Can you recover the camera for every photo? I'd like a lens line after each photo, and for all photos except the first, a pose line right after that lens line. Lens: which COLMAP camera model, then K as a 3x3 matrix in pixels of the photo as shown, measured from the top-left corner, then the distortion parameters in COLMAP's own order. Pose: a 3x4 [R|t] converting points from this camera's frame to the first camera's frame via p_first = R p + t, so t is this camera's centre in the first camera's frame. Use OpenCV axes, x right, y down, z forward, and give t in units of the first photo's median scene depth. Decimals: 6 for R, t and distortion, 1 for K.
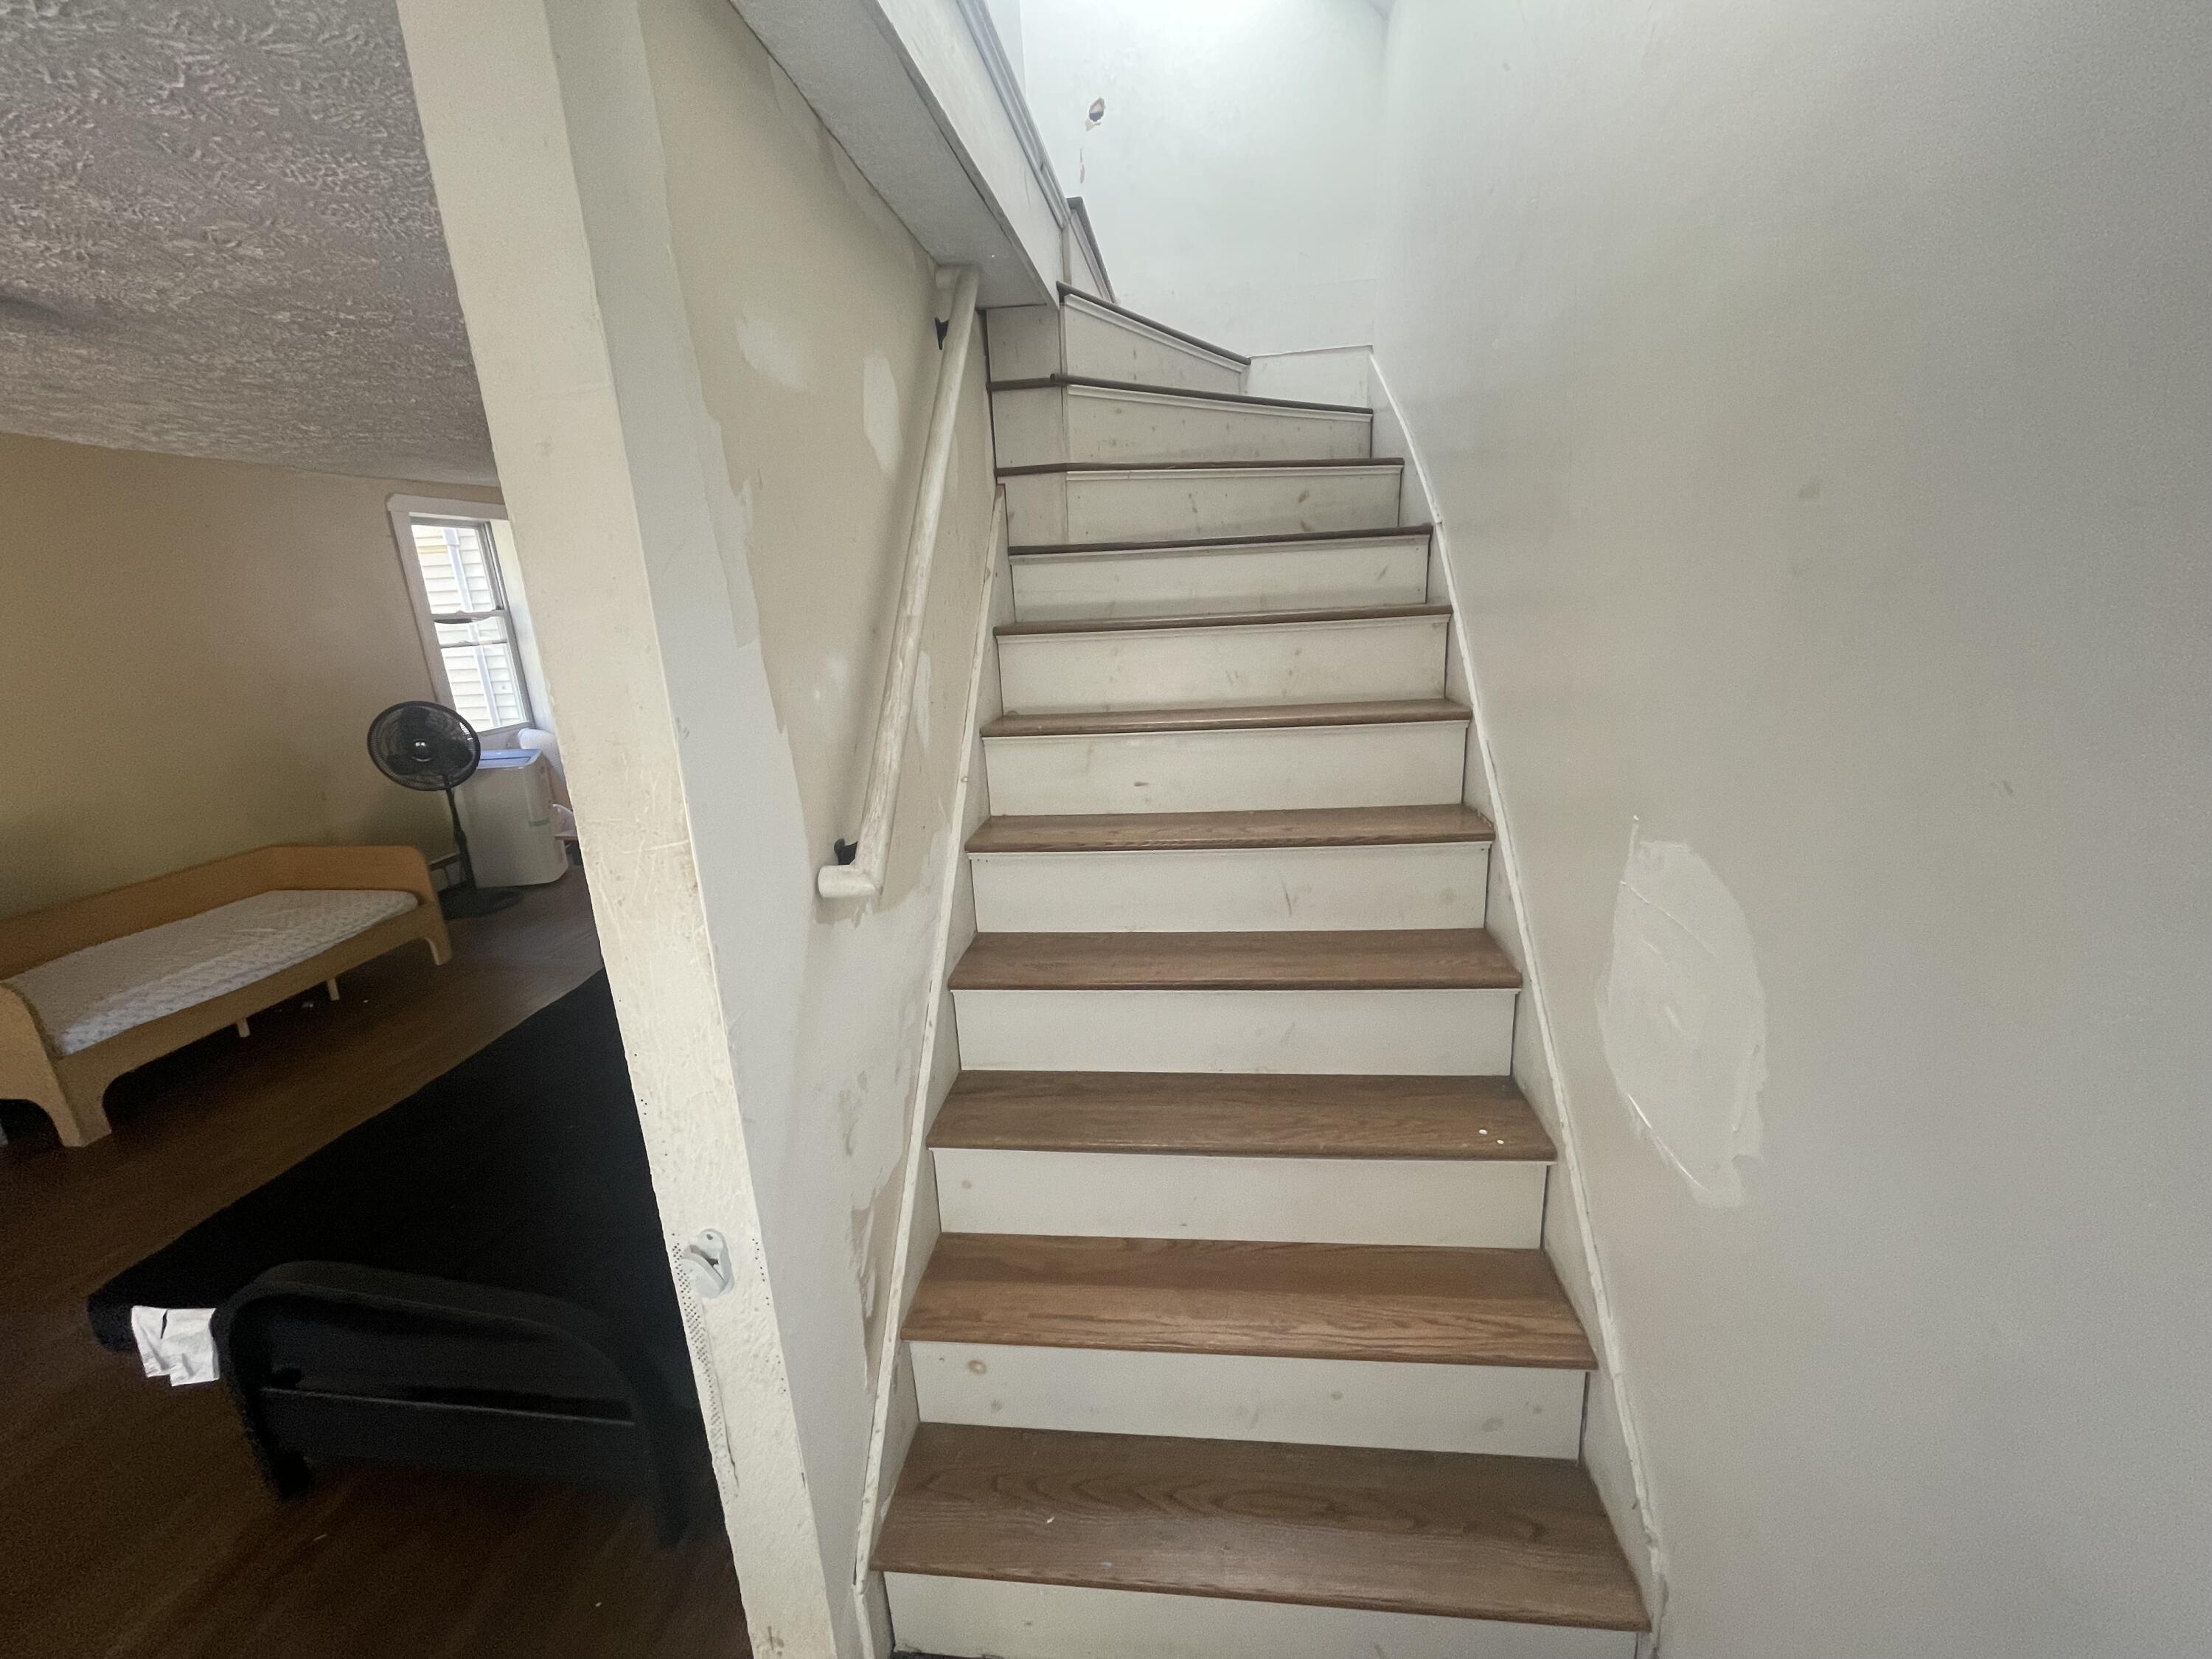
lens RADIAL K [[898.6, 0, 1100.5], [0, 898.6, 836.3], [0, 0, 1]] dist [-0.000336, 0.000030]
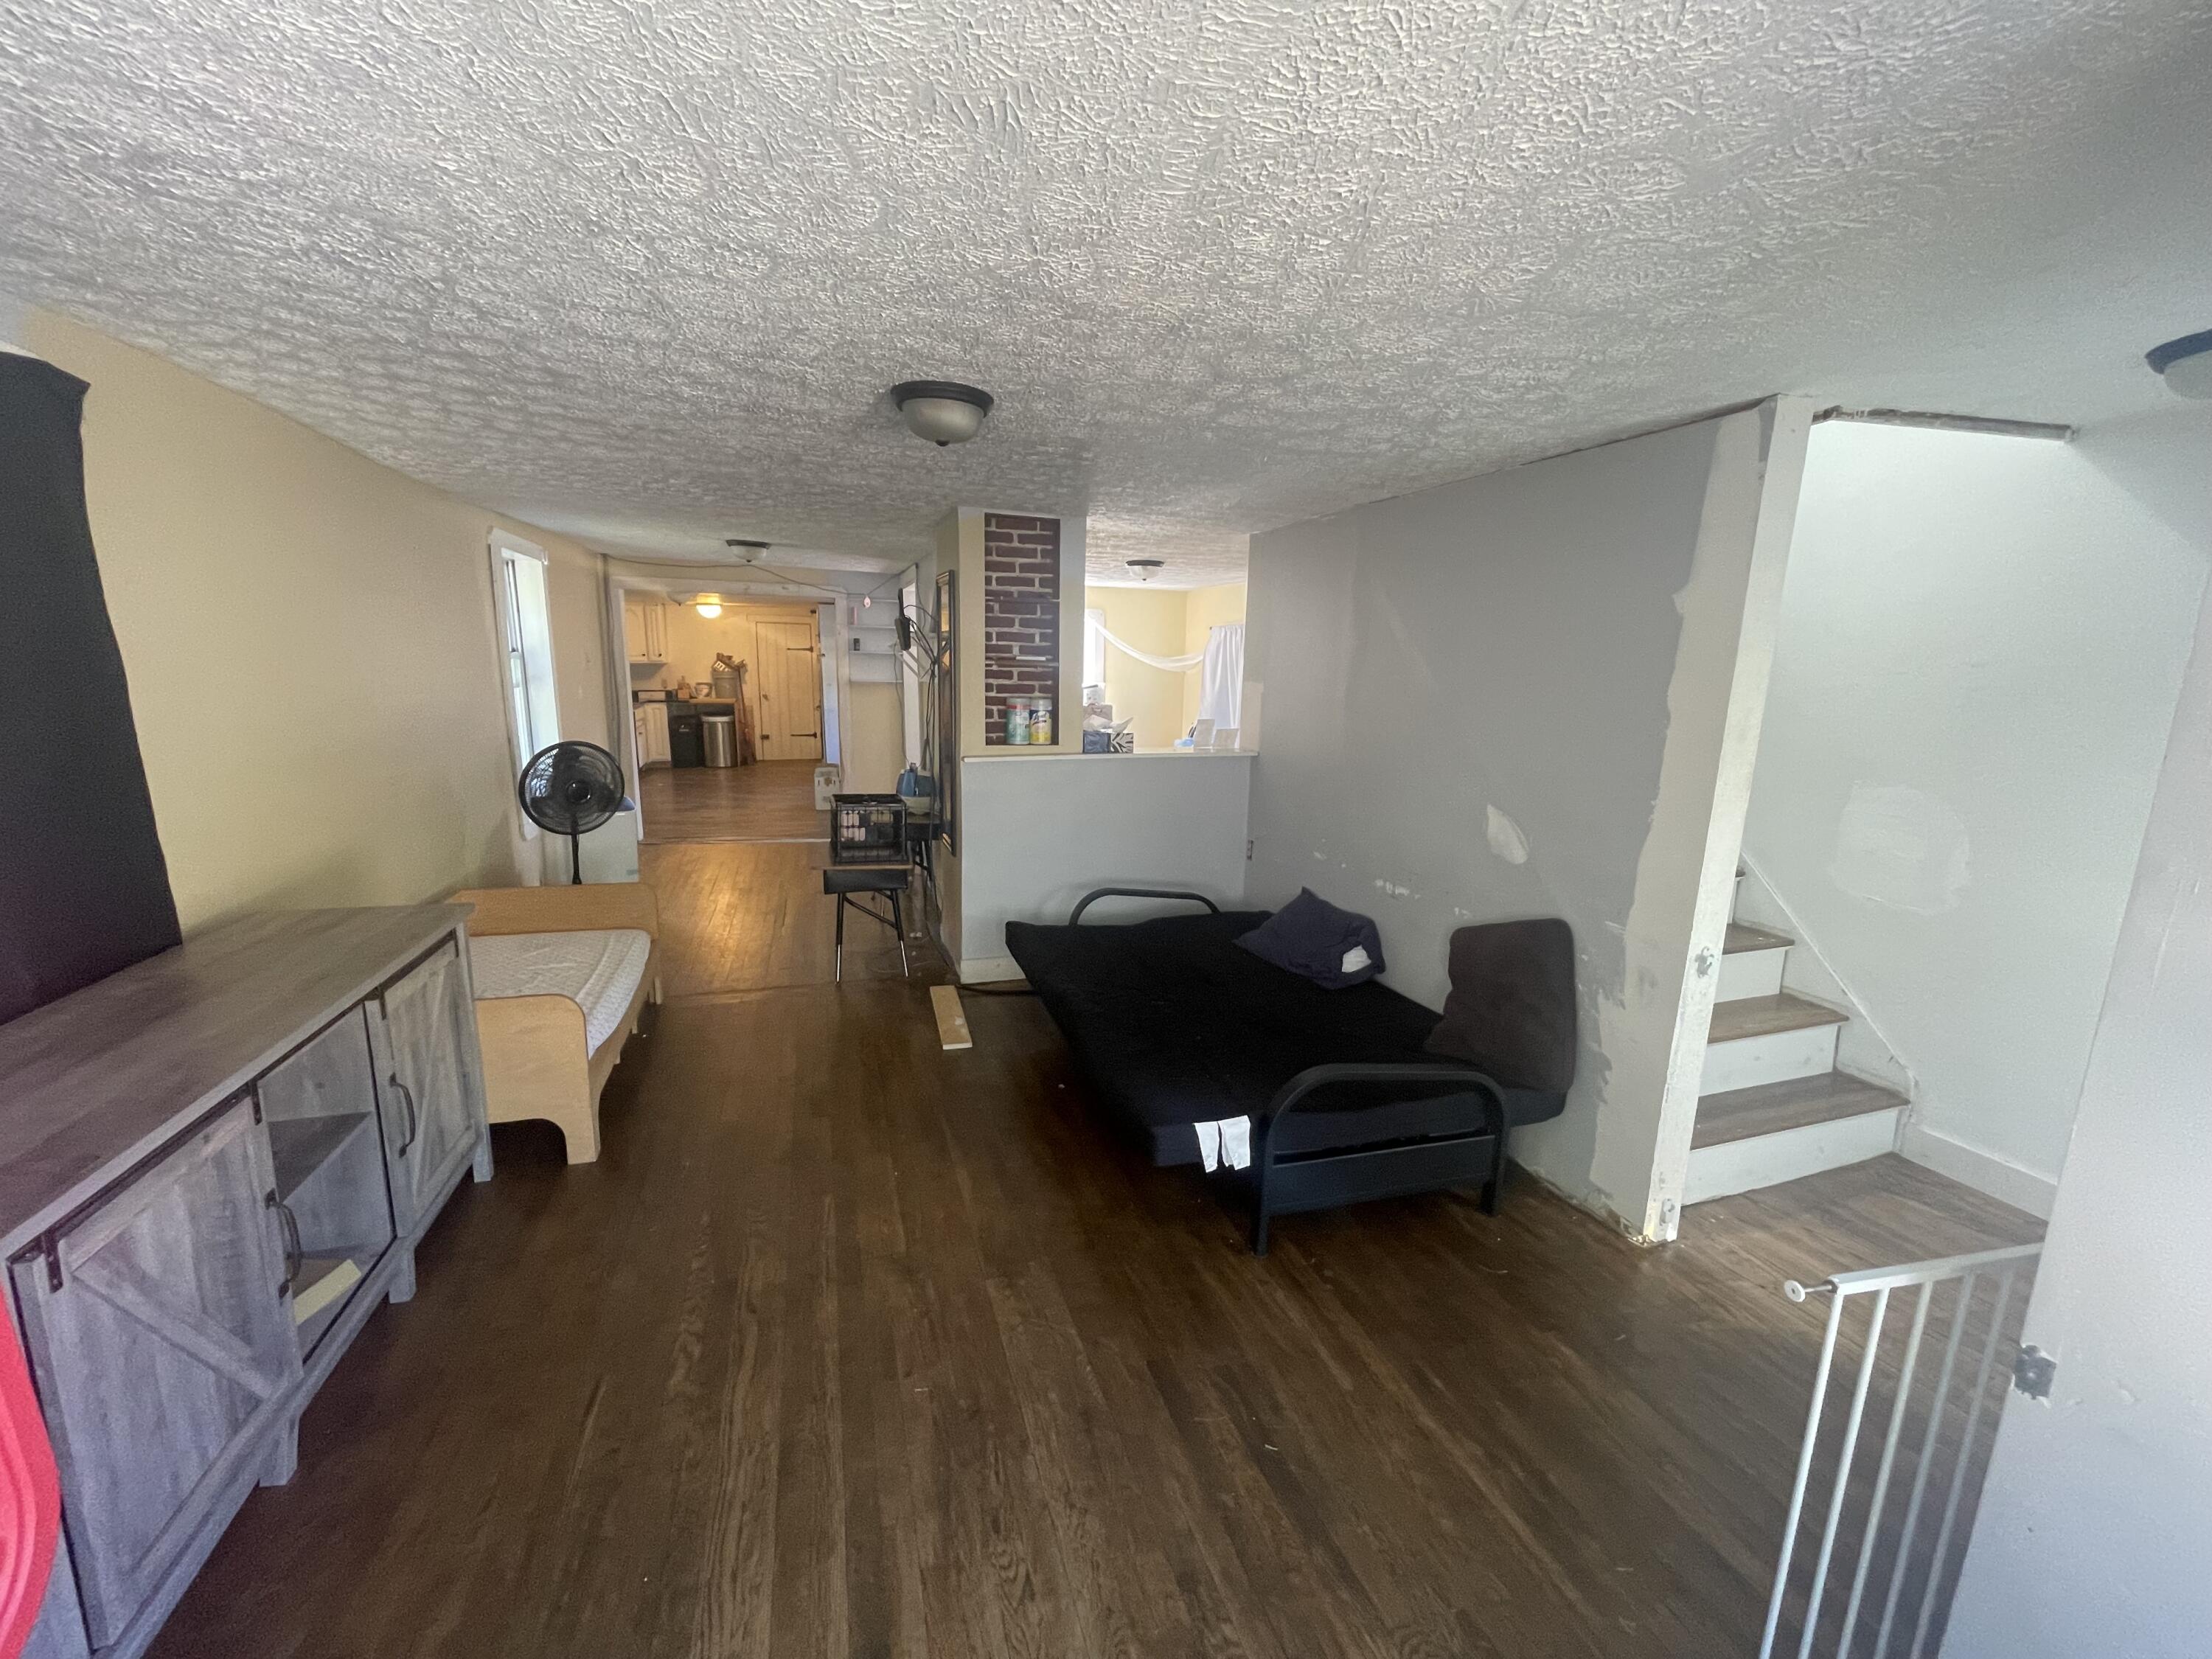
lens RADIAL K [[898.6, 0, 1098.9], [0, 898.6, 837.3], [0, 0, 1]] dist [-0.000336, 0.000030]
pose [[0.910129, -0.010905, 0.414183, -0.706999], [0.049641, 0.995323, -0.082877, 0.067765], [-0.411341, 0.095989, 0.906413, -0.114662]]
